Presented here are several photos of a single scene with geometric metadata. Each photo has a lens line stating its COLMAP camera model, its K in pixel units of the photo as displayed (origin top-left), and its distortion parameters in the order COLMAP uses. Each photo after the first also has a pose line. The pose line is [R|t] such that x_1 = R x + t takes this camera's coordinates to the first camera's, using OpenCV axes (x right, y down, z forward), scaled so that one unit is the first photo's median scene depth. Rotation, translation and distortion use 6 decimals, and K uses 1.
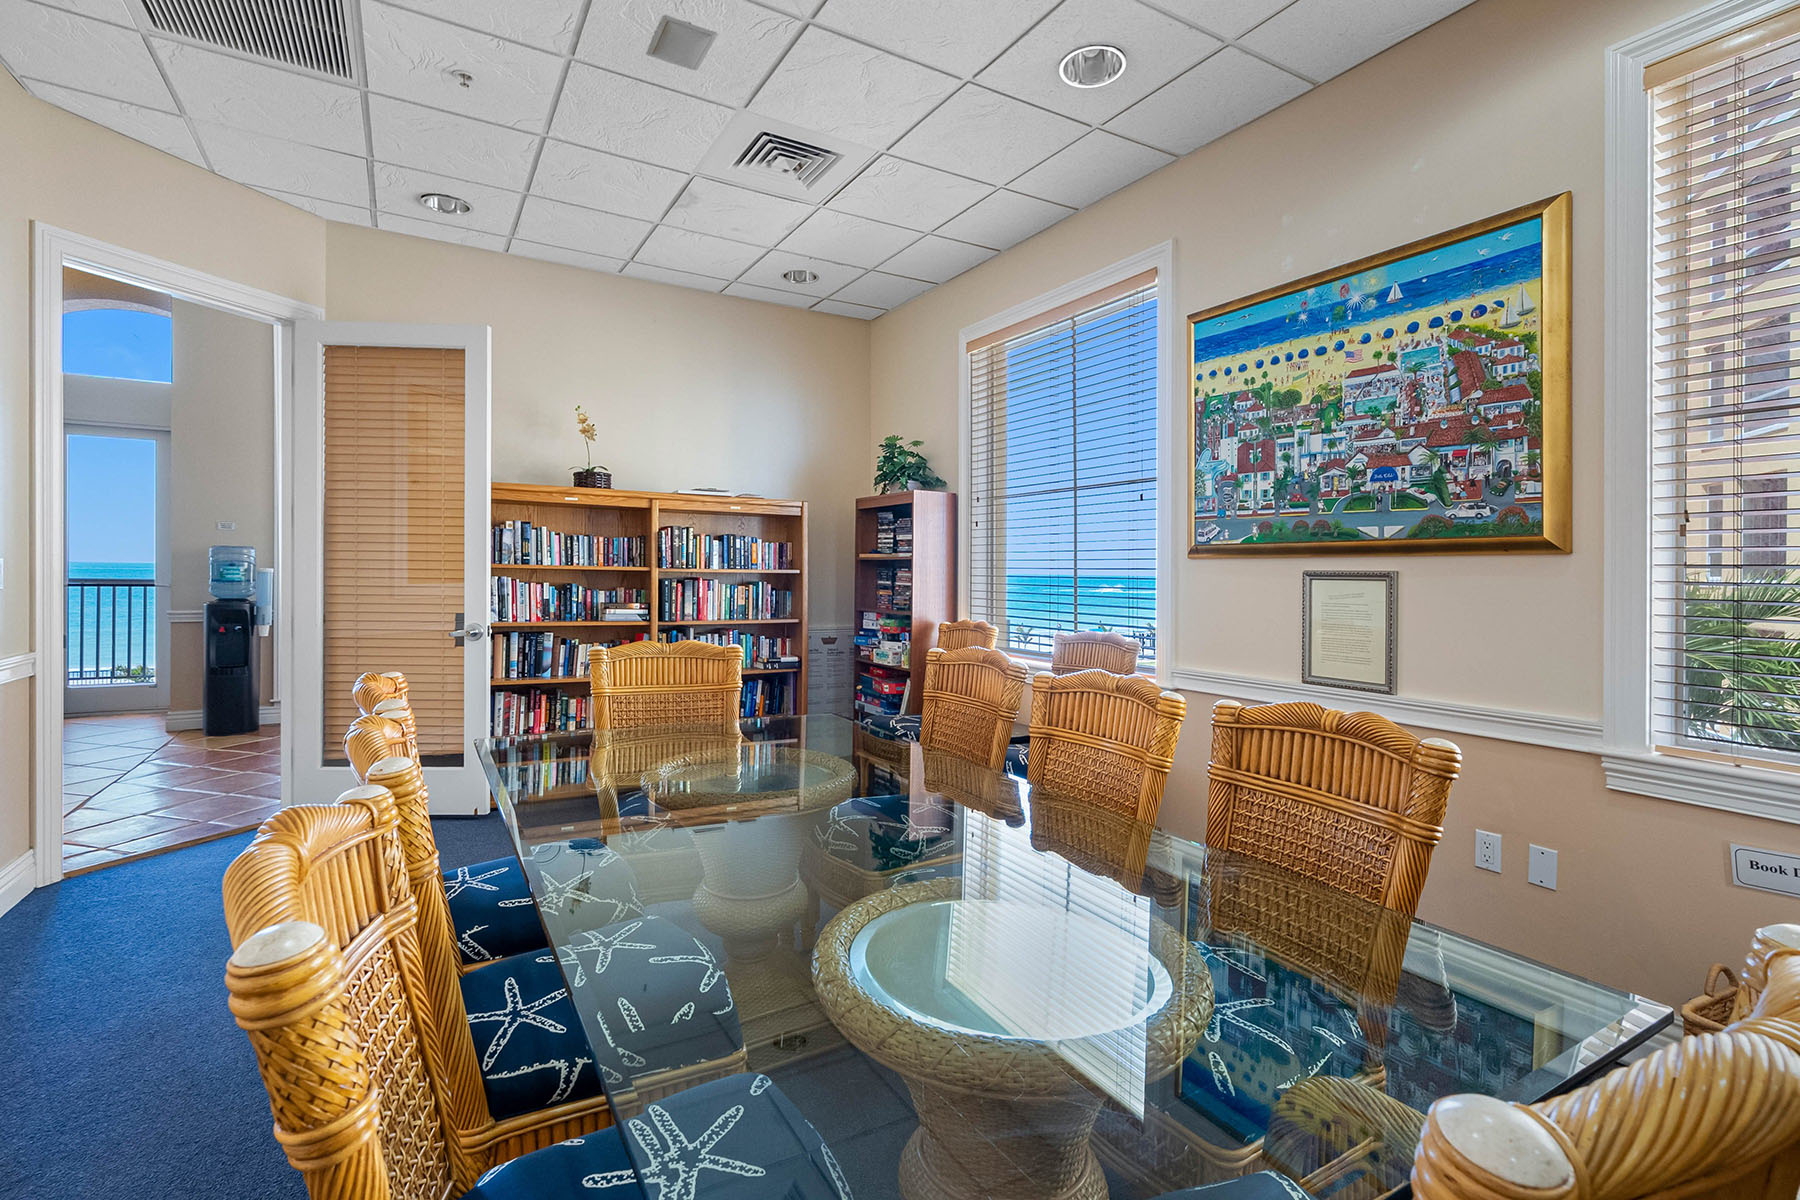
lens RADIAL K [[838.4, 0, 904.2], [0, 838.4, 564.9], [0, 0, 1]] dist [-0.014991, 0.006512]
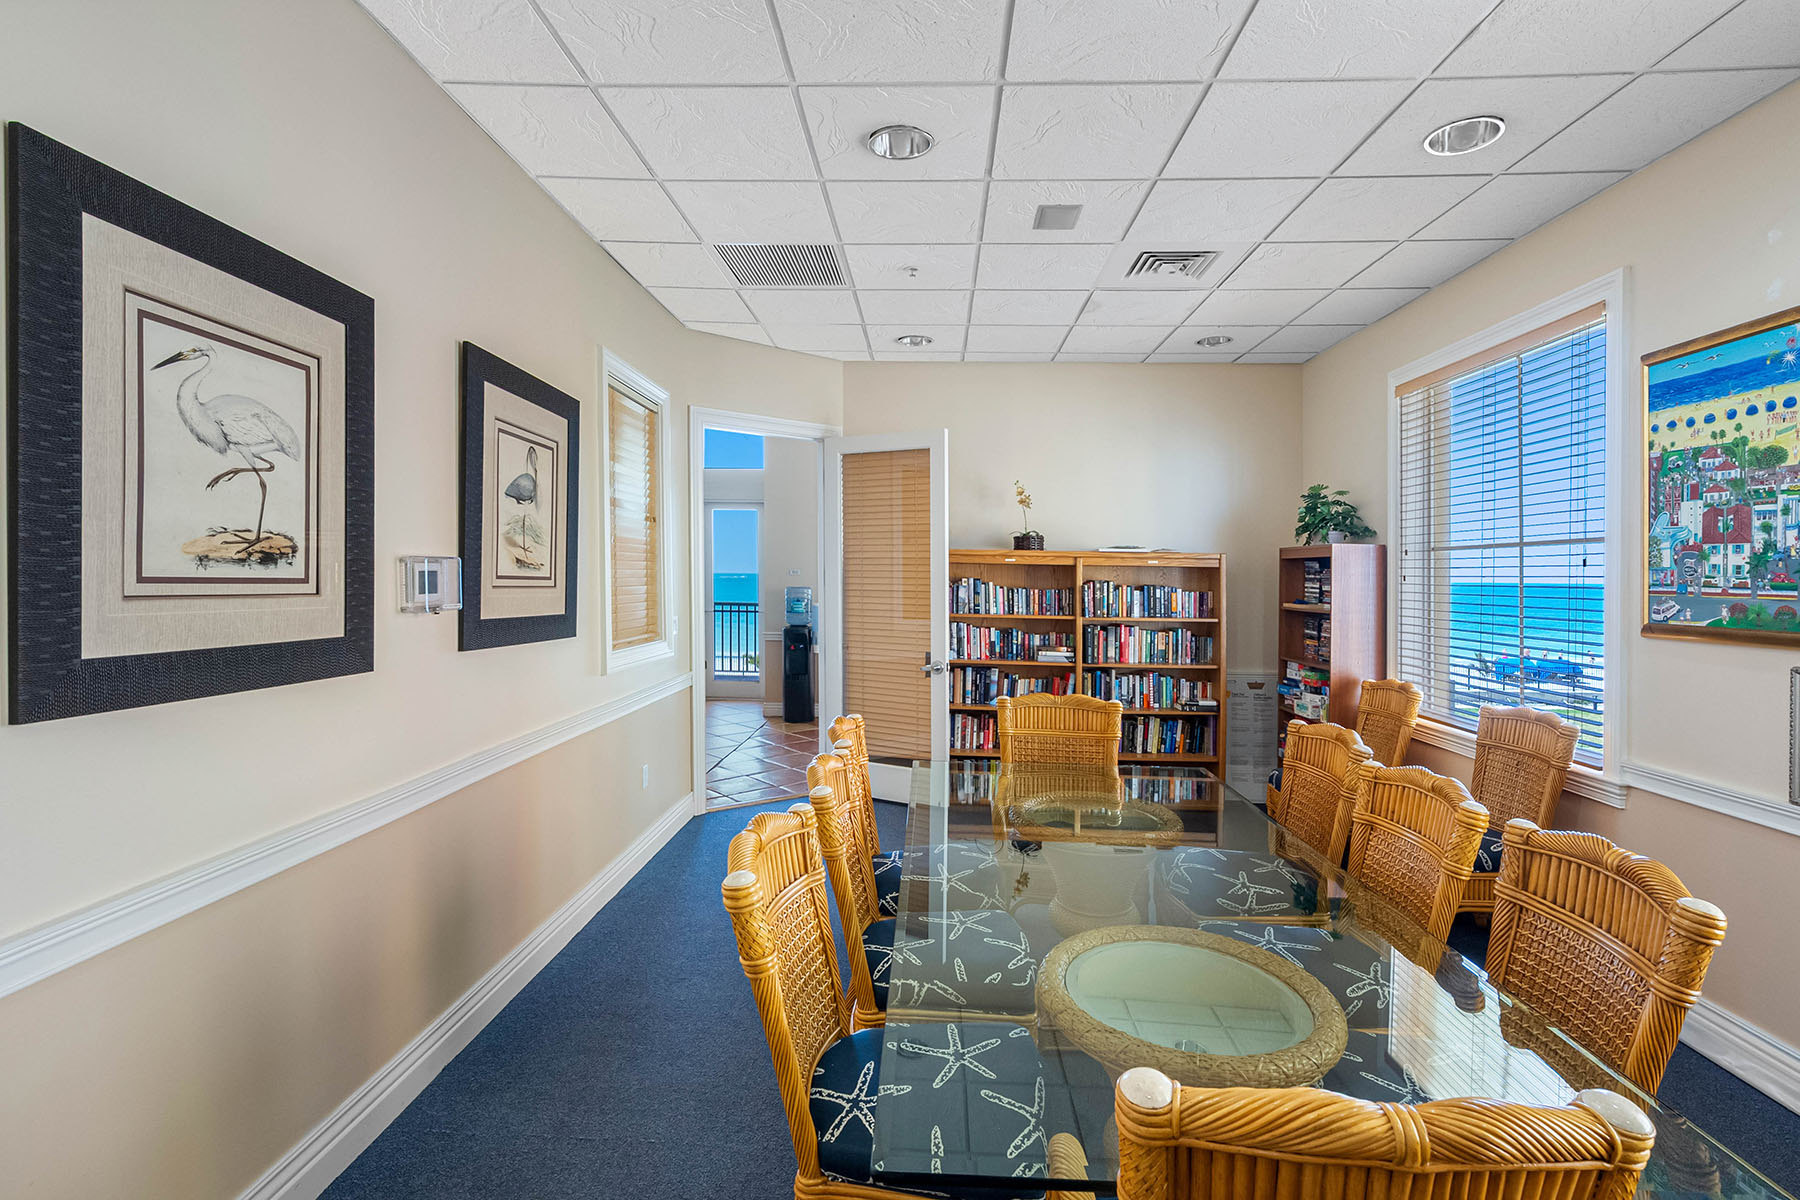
lens RADIAL K [[824.7, 0, 900.0], [0, 824.7, 600.0], [0, 0, 1]] dist [-0.003233, 0.001008]
pose [[0.840809, 0.011162, -0.541217, 0.123749], [0.002227, 0.999708, 0.024078, -0.054628], [0.541327, -0.021450, 0.840538, -0.098074]]
